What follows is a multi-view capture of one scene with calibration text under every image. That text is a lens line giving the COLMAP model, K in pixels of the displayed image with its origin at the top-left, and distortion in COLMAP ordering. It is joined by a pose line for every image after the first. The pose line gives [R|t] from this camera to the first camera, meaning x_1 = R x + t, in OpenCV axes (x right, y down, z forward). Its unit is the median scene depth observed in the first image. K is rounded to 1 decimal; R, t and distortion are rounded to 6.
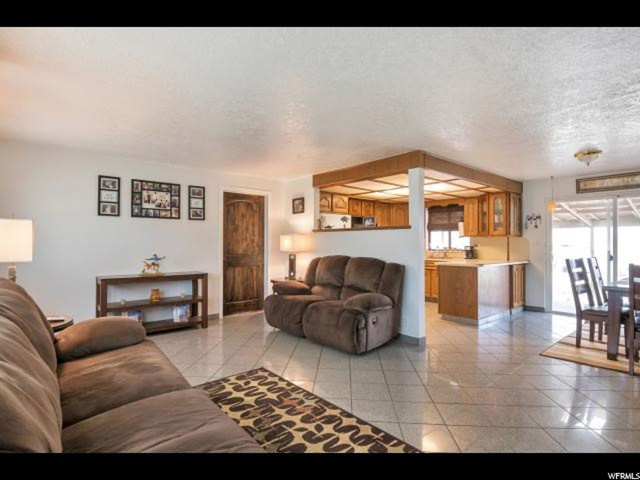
lens RADIAL K [[331.5, 0, 320.1], [0, 331.5, 240.9], [0, 0, 1]] dist [-0.022784, -0.000782]
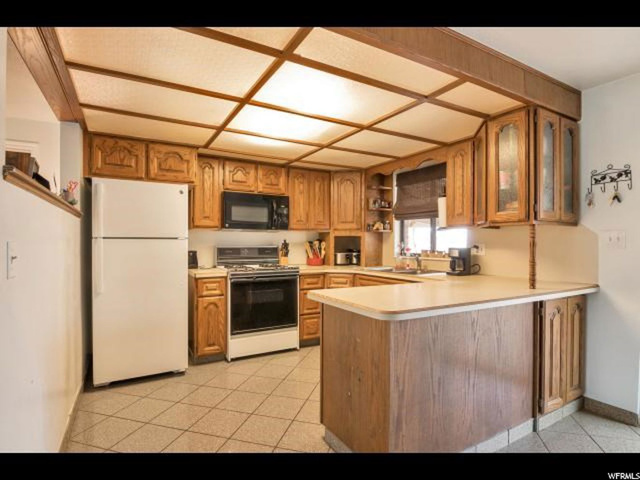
lens RADIAL K [[331.5, 0, 320.0], [0, 331.5, 243.2], [0, 0, 1]] dist [-0.022784, -0.000782]
pose [[0.982108, 0.002798, -0.188300, 0.378970], [-0.001167, 0.999961, 0.008774, 0.005159], [0.188317, -0.008397, 0.982072, 0.547816]]
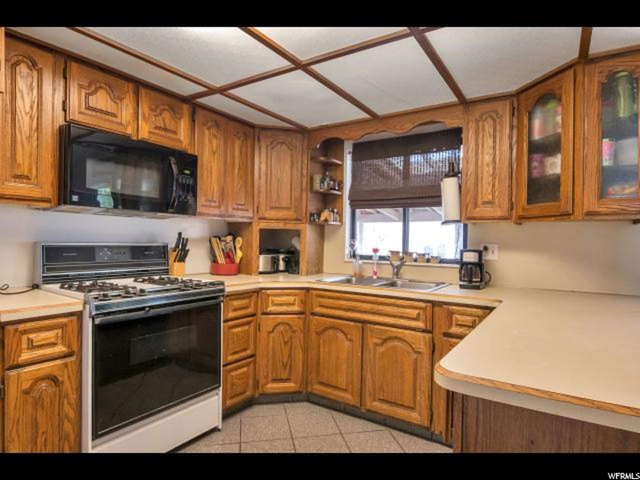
lens RADIAL K [[360.1, 0, 319.0], [0, 360.1, 241.6], [0, 0, 1]] dist [-0.015207, -0.004810]
pose [[0.961780, 0.017627, 0.273255, 0.220181], [-0.021073, 0.999731, 0.009681, 0.007378], [-0.273011, -0.015070, 0.961893, 0.754485]]
